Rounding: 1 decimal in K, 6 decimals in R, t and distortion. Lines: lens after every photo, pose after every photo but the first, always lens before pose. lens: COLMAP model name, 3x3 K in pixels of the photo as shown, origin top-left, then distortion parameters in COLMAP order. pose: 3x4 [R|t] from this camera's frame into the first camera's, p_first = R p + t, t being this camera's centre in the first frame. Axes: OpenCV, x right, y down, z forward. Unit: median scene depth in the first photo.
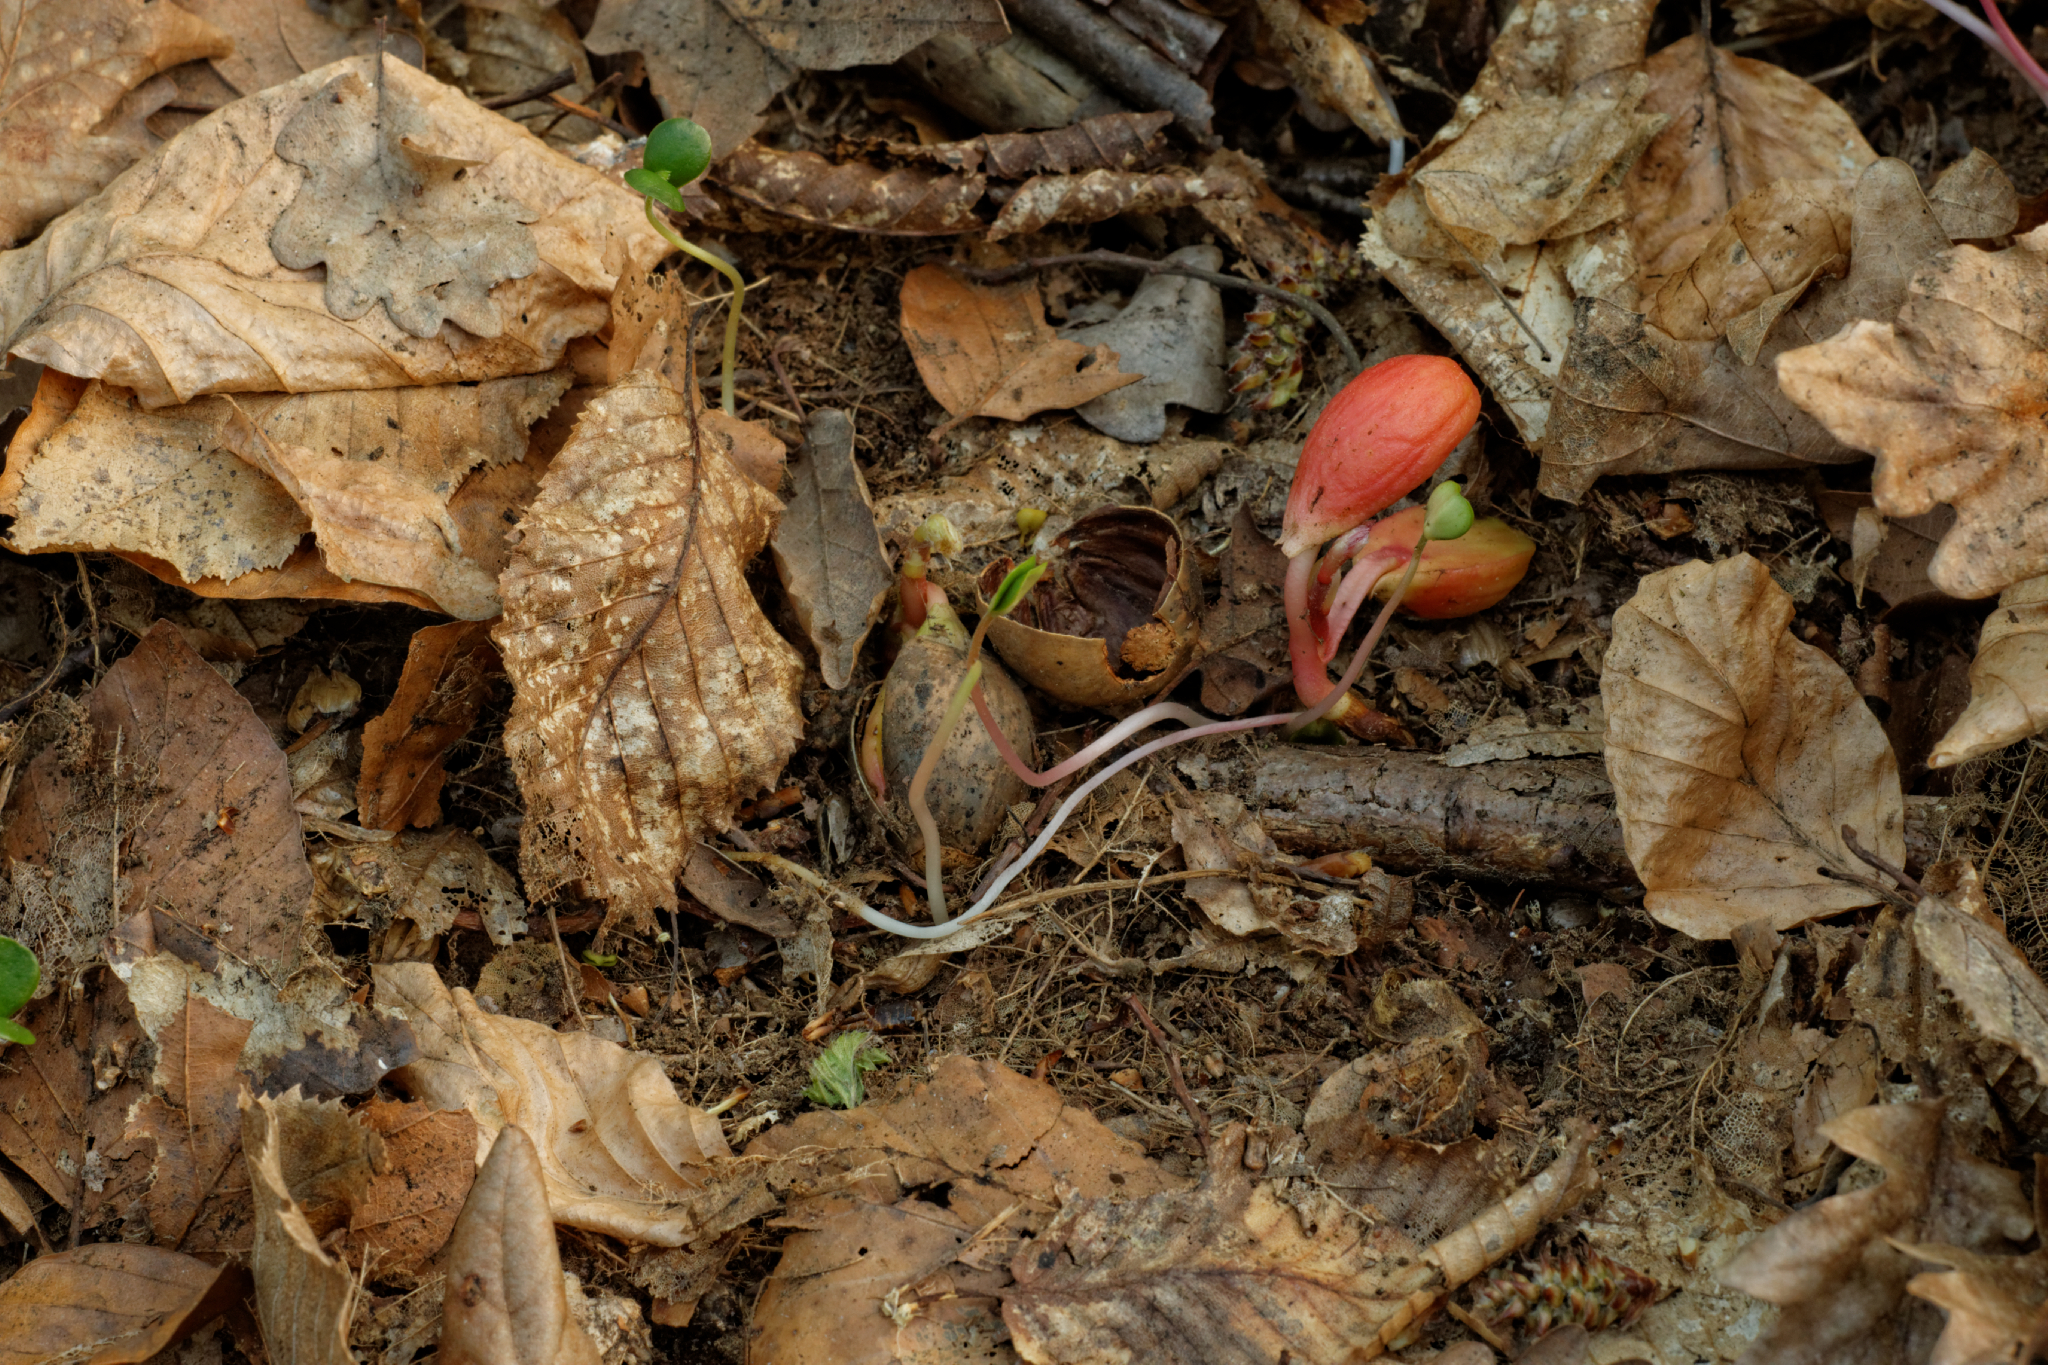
lens RADIAL K [[5642.0, 0, 1239.3], [0, 5642.0, 688.5], [0, 0, 1]] dist [0.010126, -0.361164]
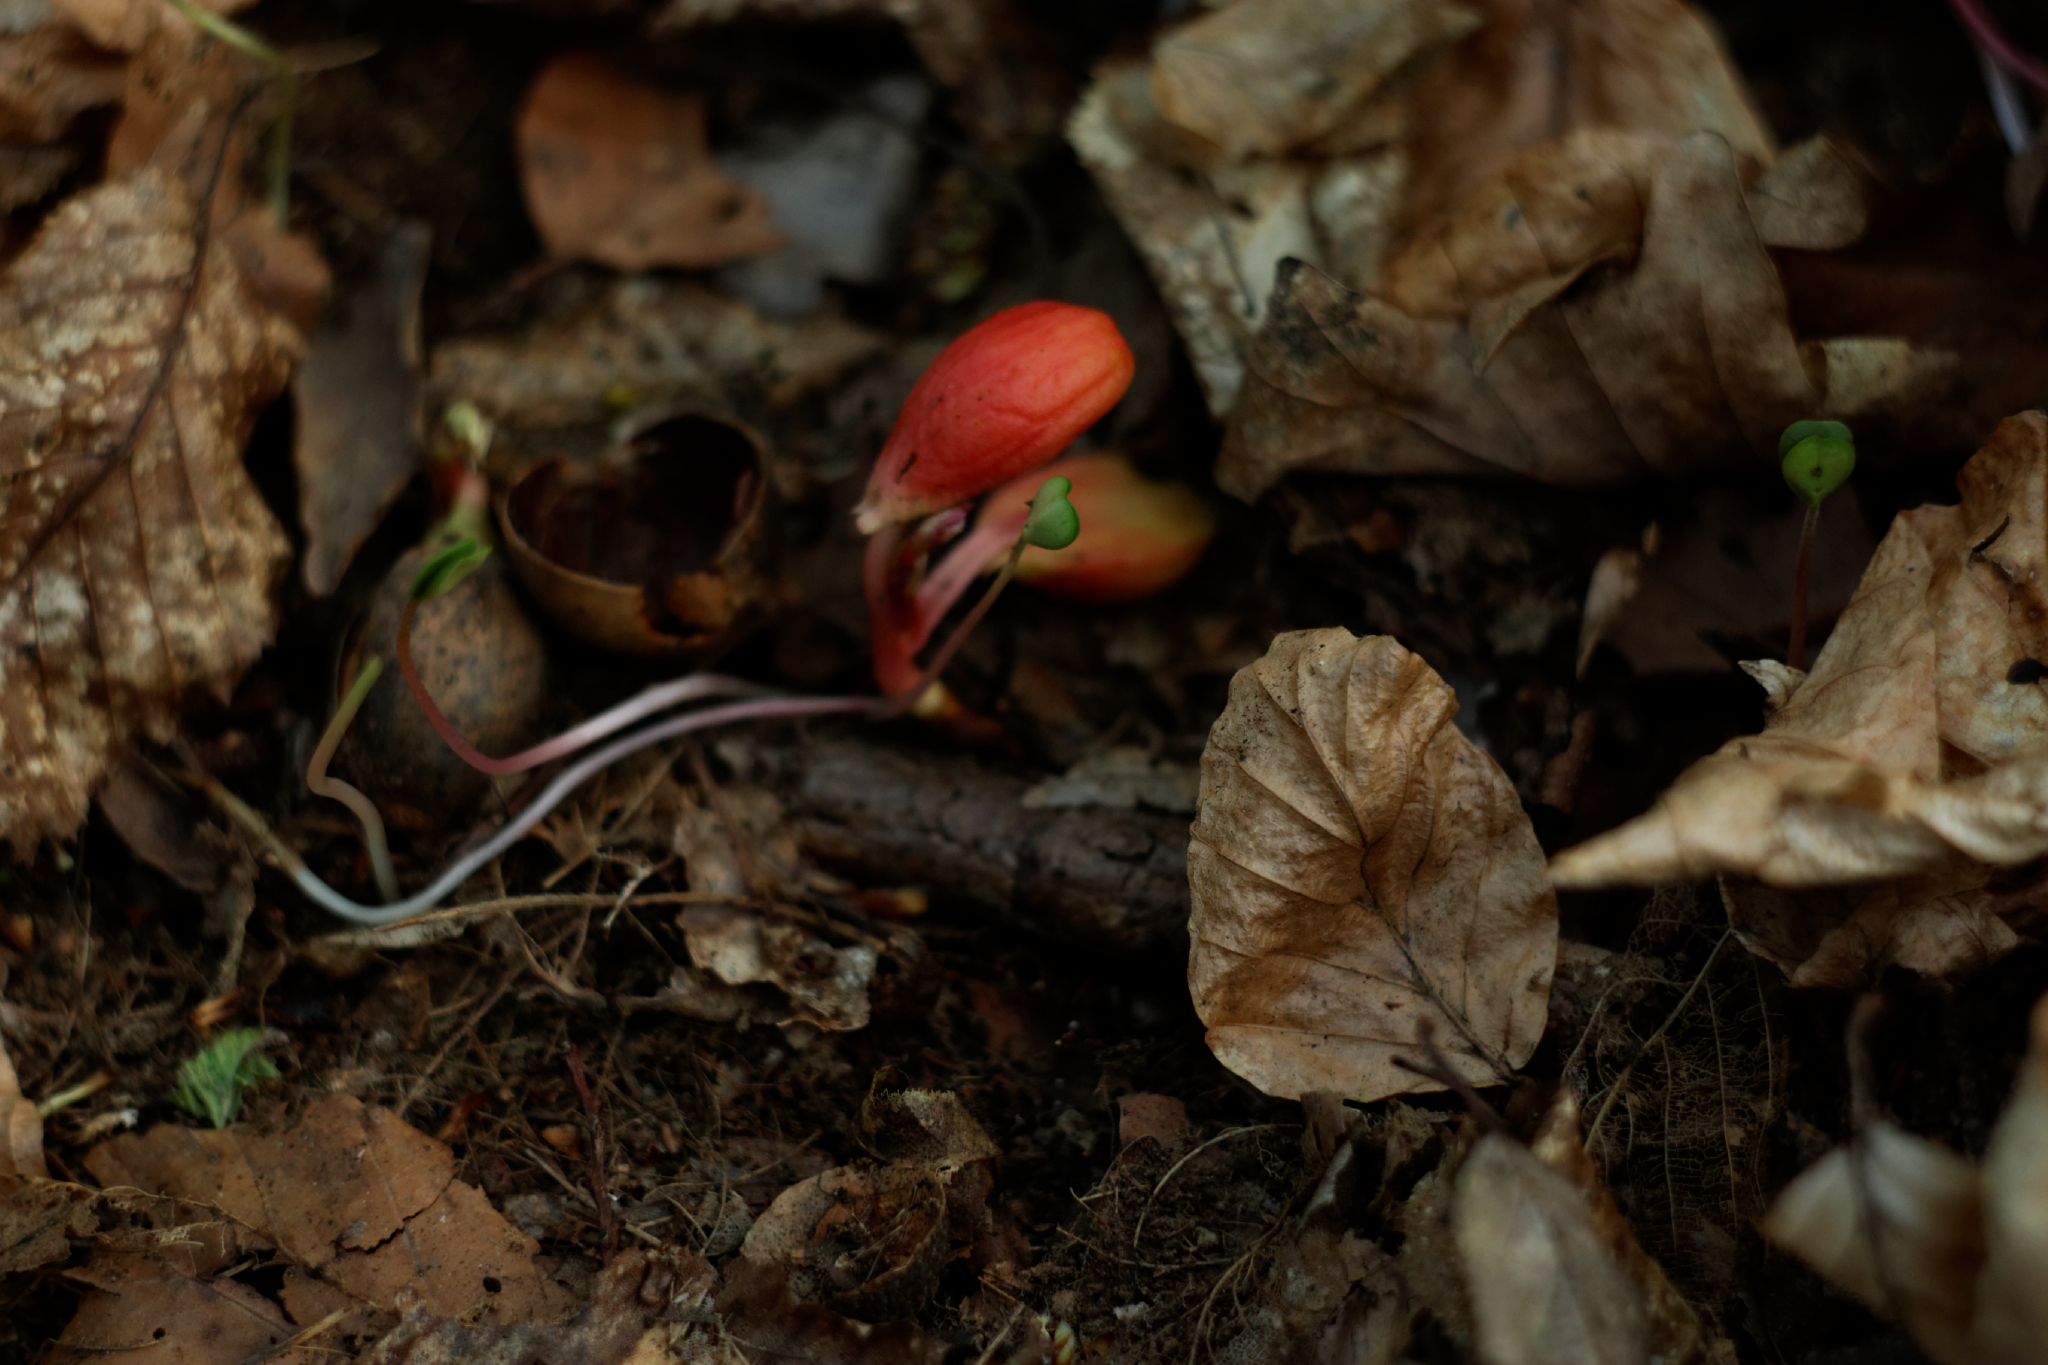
lens RADIAL K [[5642.0, 0, 1239.3], [0, 5642.0, 688.5], [0, 0, 1]] dist [0.010126, -0.361164]
pose [[0.983684, 0.160199, -0.081873, 0.131998], [-0.147958, 0.979260, 0.138411, -0.121596], [0.102348, -0.124038, 0.986985, 0.203189]]
